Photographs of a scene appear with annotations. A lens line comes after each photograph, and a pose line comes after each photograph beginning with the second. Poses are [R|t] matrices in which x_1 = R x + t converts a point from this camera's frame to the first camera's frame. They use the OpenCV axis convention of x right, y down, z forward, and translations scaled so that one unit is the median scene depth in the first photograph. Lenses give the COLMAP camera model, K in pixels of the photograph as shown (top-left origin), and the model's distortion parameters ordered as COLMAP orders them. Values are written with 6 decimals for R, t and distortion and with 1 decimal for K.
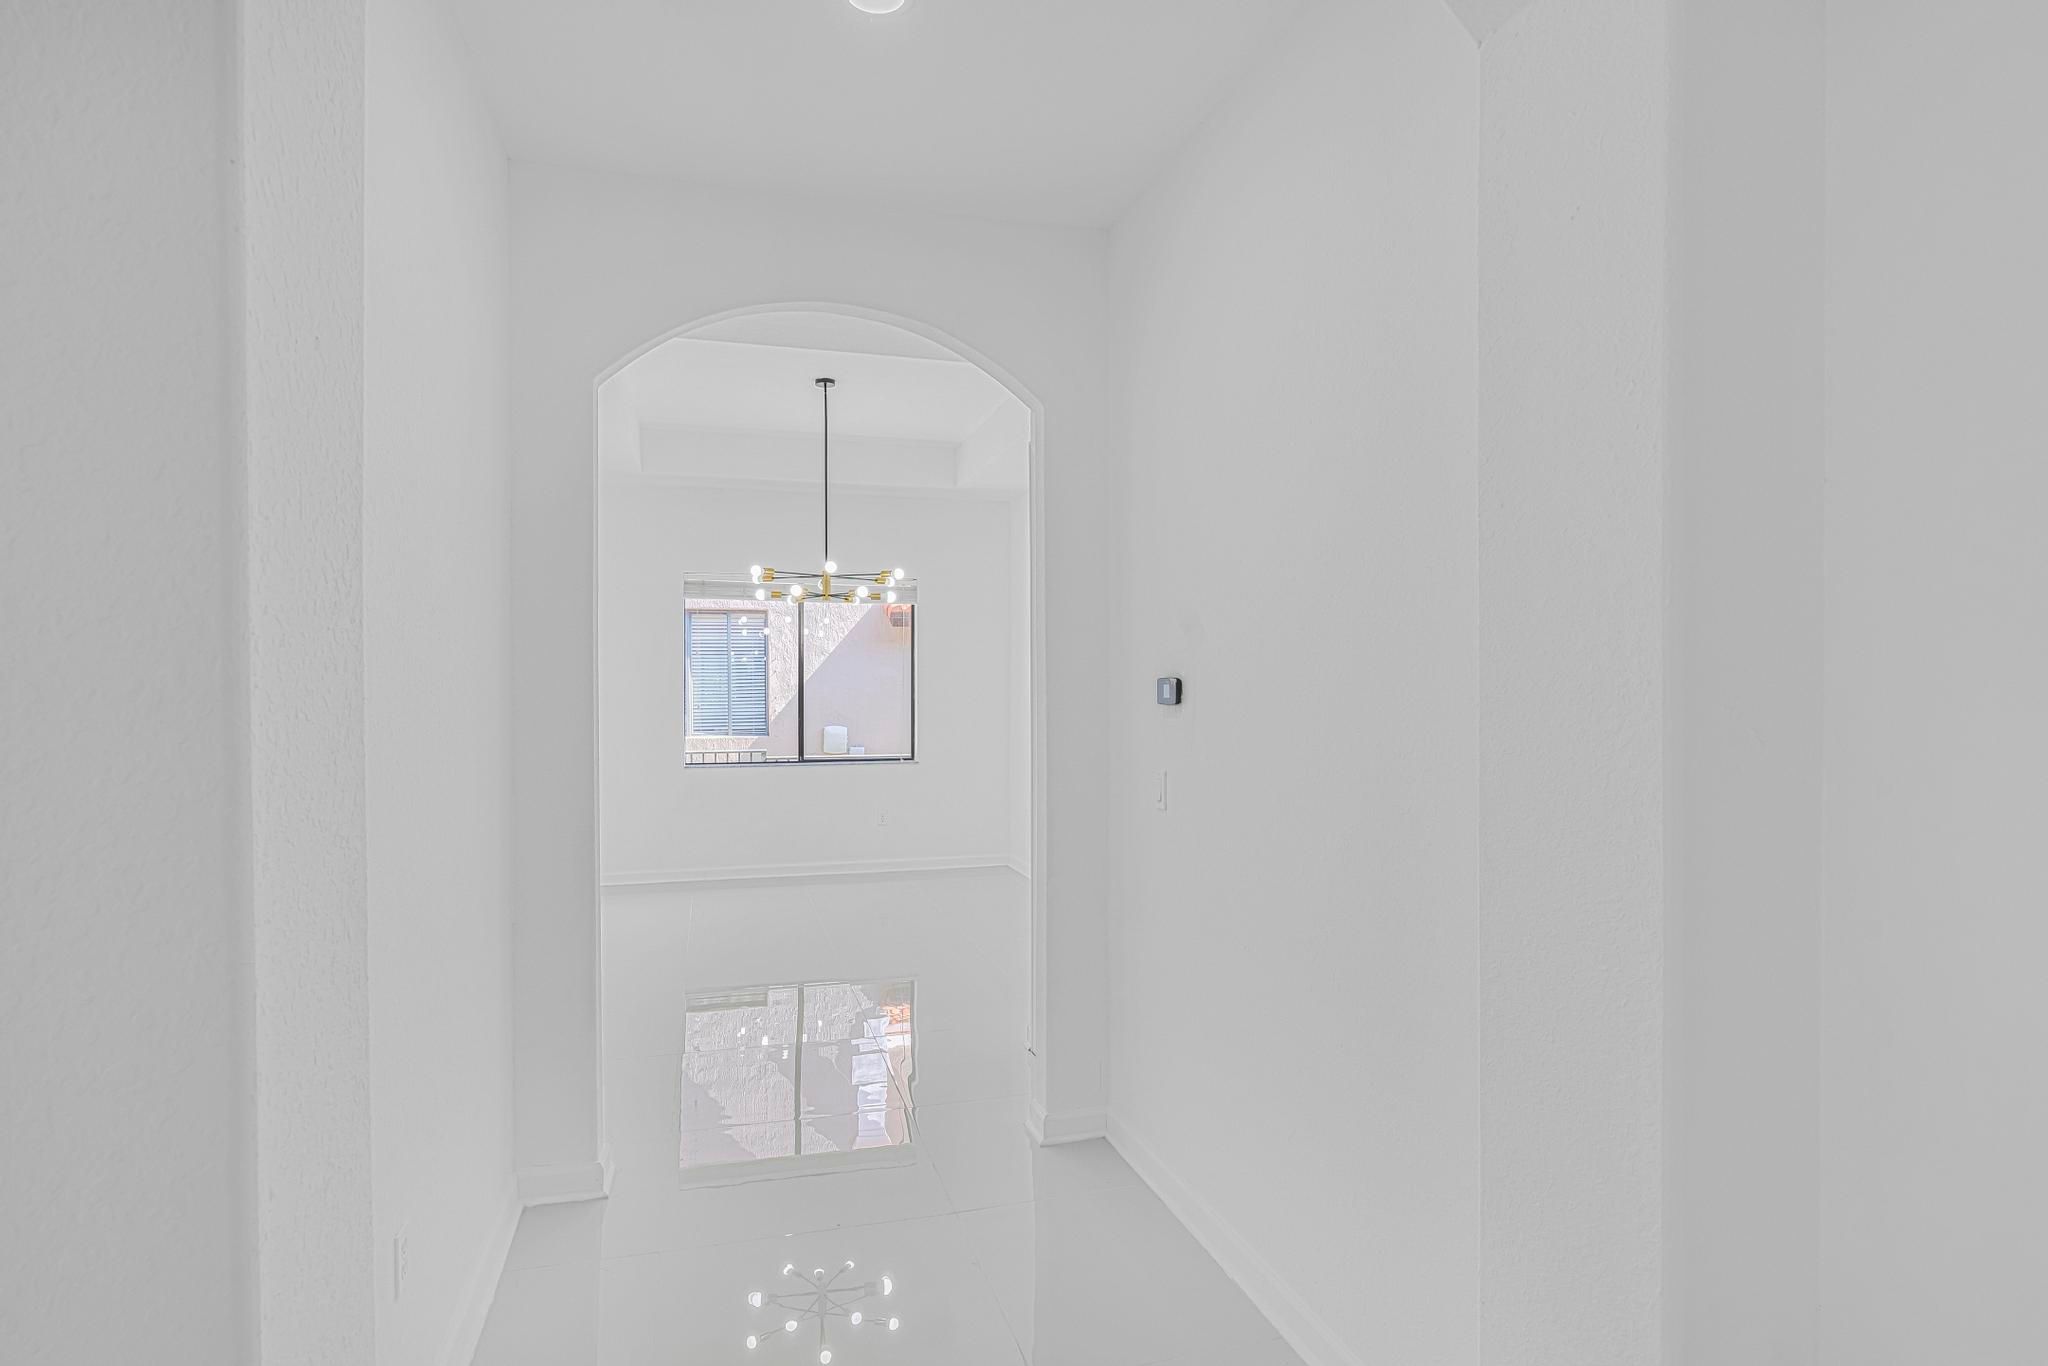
lens RADIAL K [[1075.2, 0, 1024.8], [0, 1075.2, 682.3], [0, 0, 1]] dist [-0.004959, -0.001020]
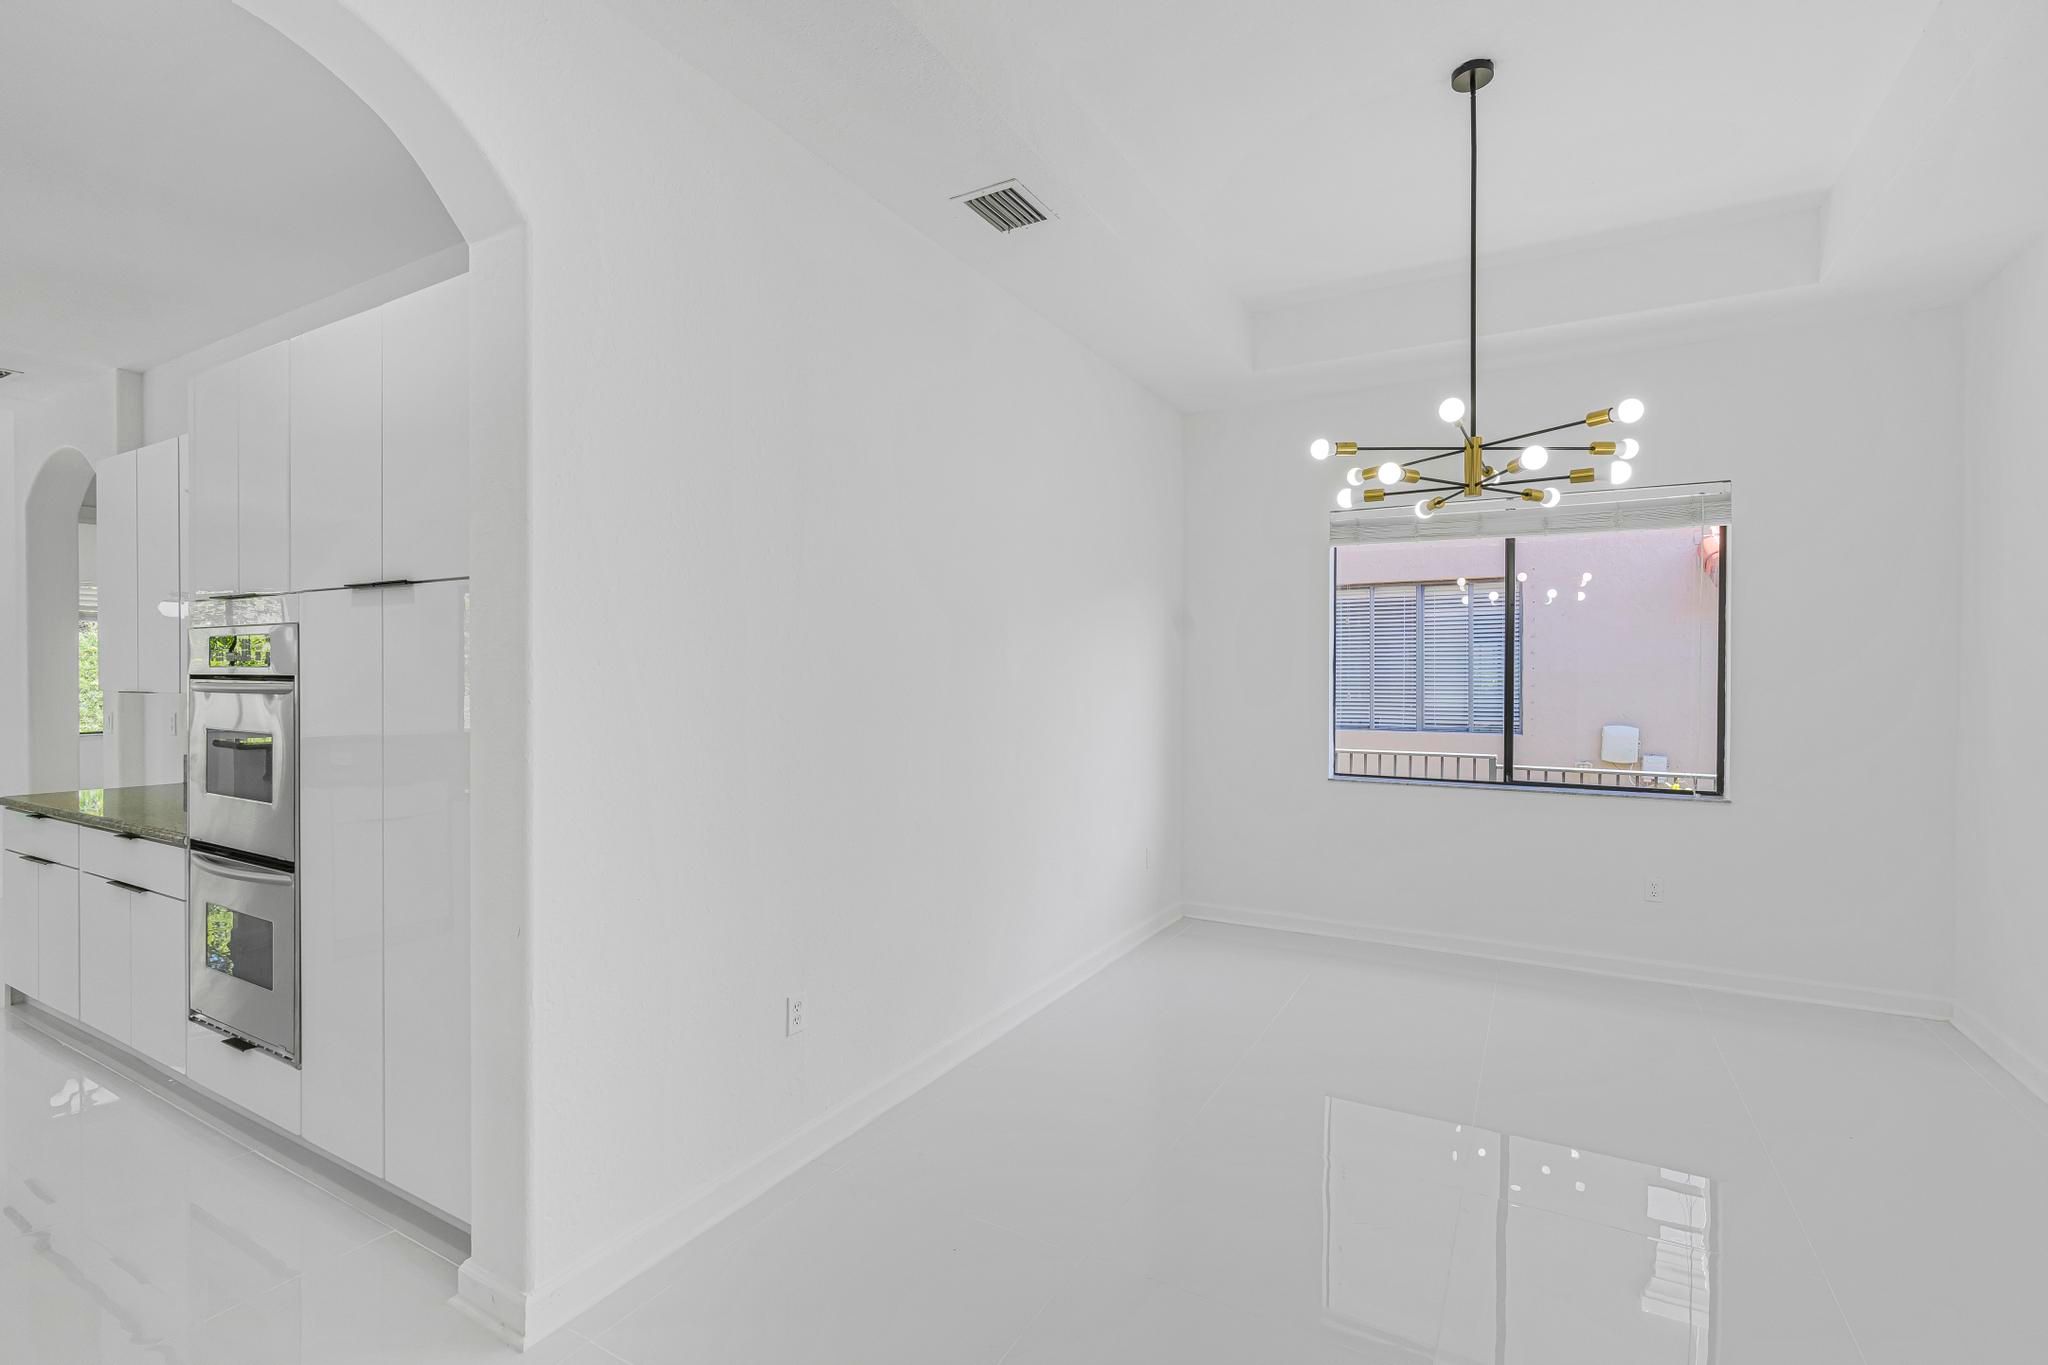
lens RADIAL K [[933.4, 0, 1032.3], [0, 933.4, 676.6], [0, 0, 1]] dist [-0.004643, 0.000249]
pose [[0.707487, 0.004842, -0.706710, -0.013155], [-0.003063, 0.999988, 0.003785, 0.007410], [0.706720, -0.000513, 0.707493, 0.395700]]
